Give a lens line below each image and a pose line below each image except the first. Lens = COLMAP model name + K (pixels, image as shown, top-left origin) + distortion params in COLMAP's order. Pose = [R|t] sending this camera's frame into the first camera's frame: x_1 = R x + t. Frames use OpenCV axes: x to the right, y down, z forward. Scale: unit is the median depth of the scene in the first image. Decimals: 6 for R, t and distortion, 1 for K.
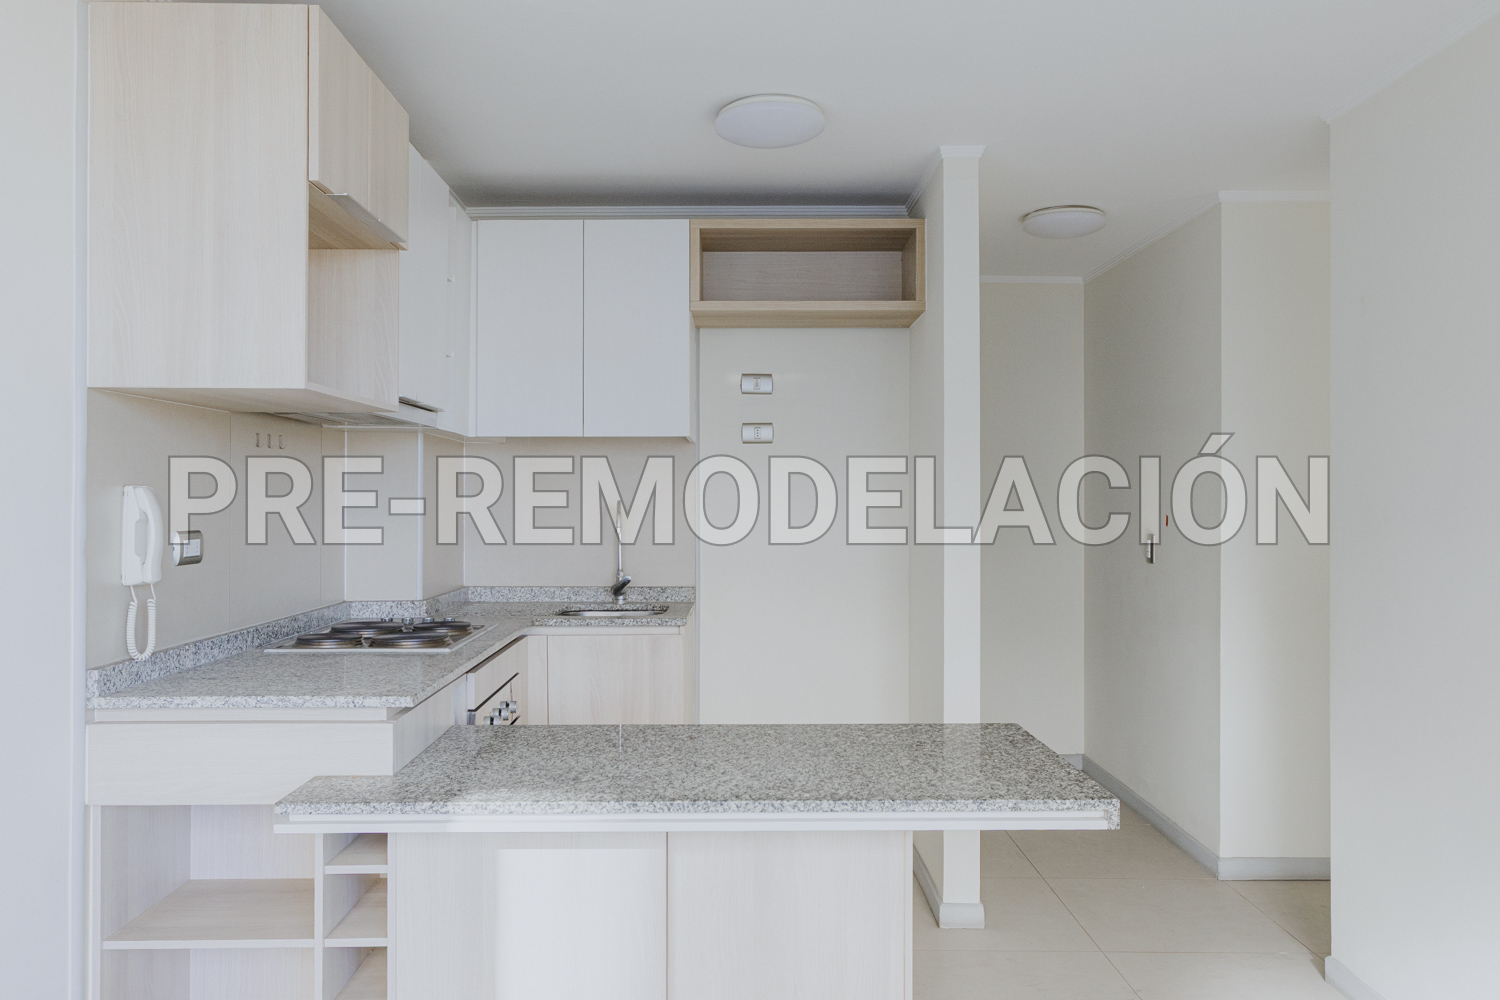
lens RADIAL K [[1116.5, 0, 736.8], [0, 1116.5, 498.4], [0, 0, 1]] dist [-0.019605, 0.035519]
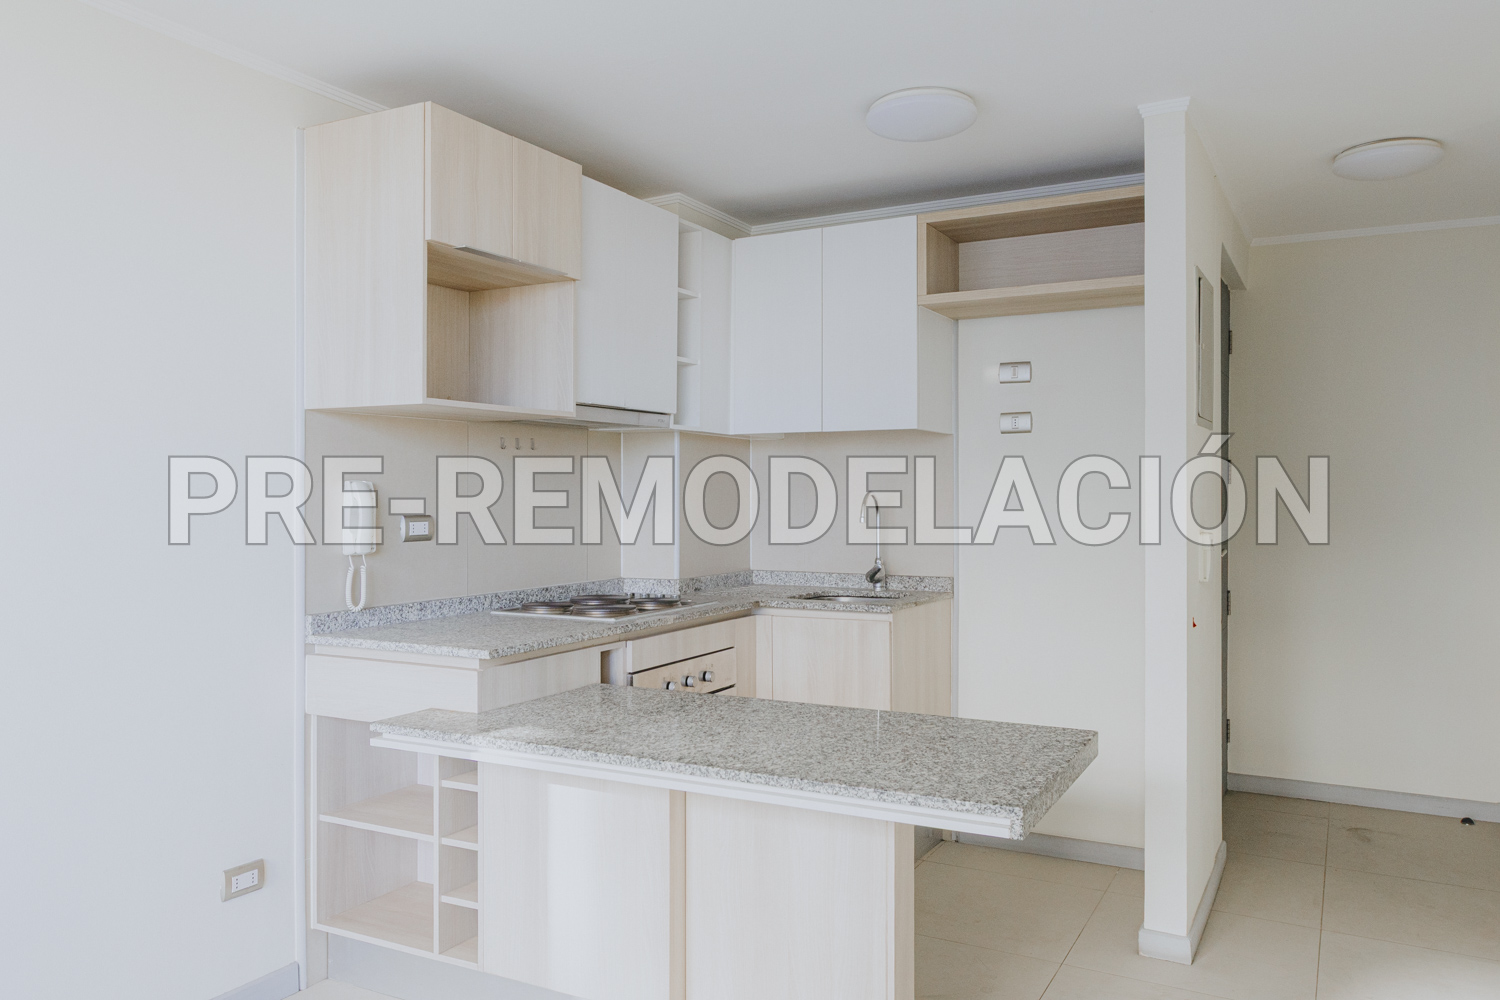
lens RADIAL K [[1116.5, 0, 754.0], [0, 1116.5, 498.1], [0, 0, 1]] dist [-0.019605, 0.035519]
pose [[0.874370, 0.001012, -0.485259, 0.473379], [0.001993, 0.999982, 0.005678, 0.002430], [0.485256, -0.005932, 0.874352, 0.056523]]
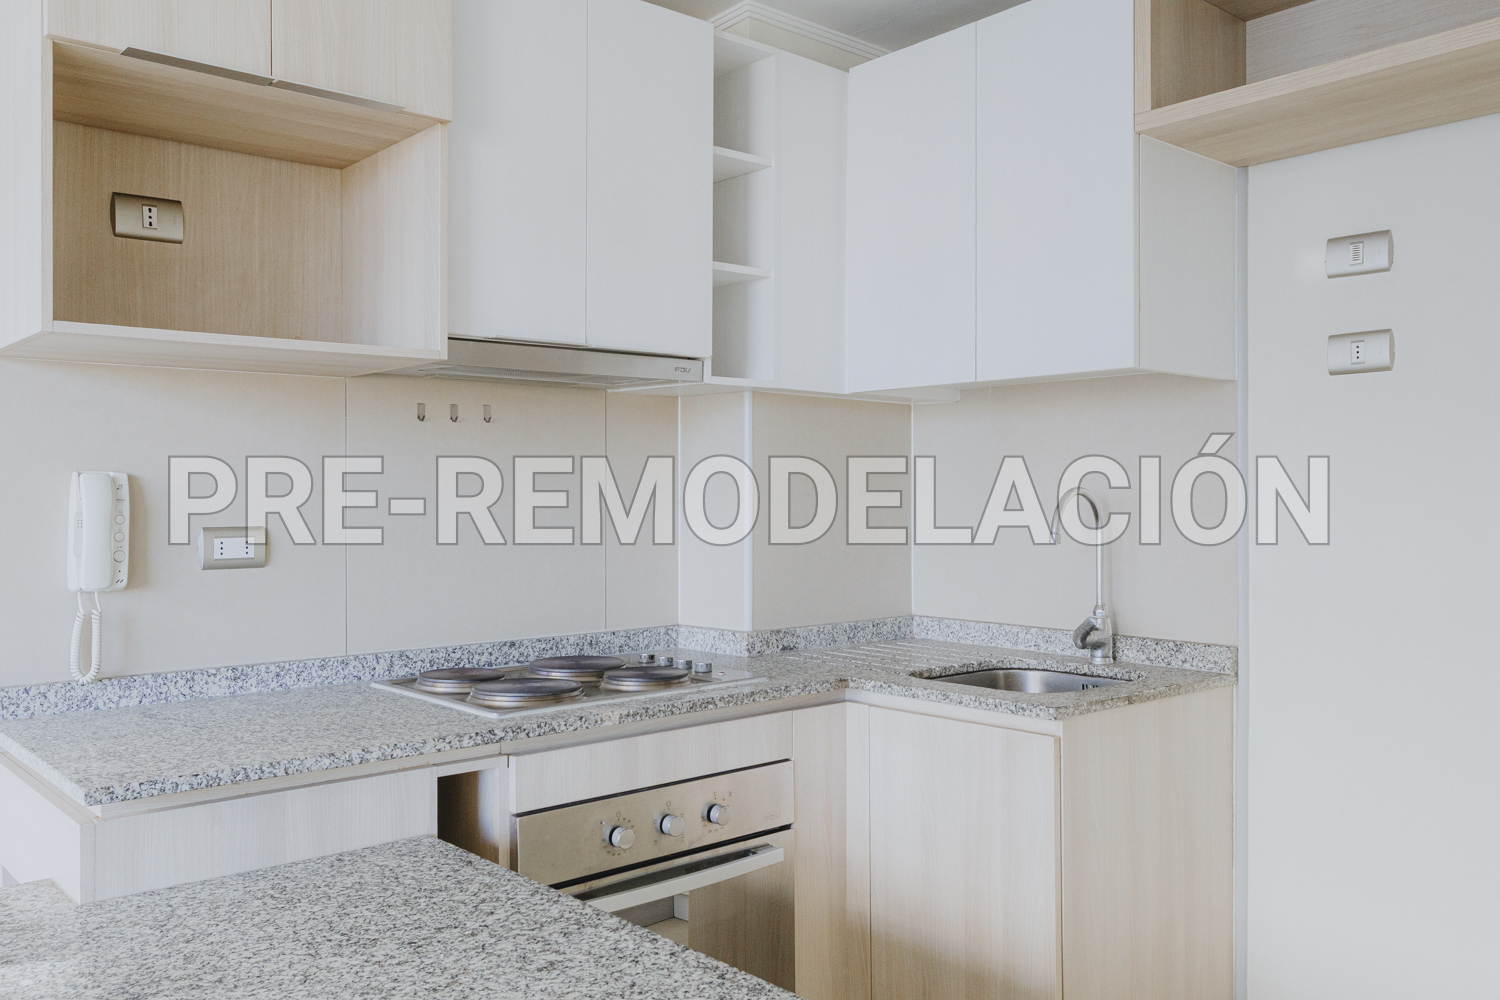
lens RADIAL K [[1227.7, 0, 745.8], [0, 1227.7, 497.6], [0, 0, 1]] dist [-0.007081, -0.001614]
pose [[0.647134, 0.001253, -0.762375, 0.422205], [0.004020, 0.999979, 0.005056, 0.004669], [0.762366, -0.006336, 0.647115, 0.700173]]
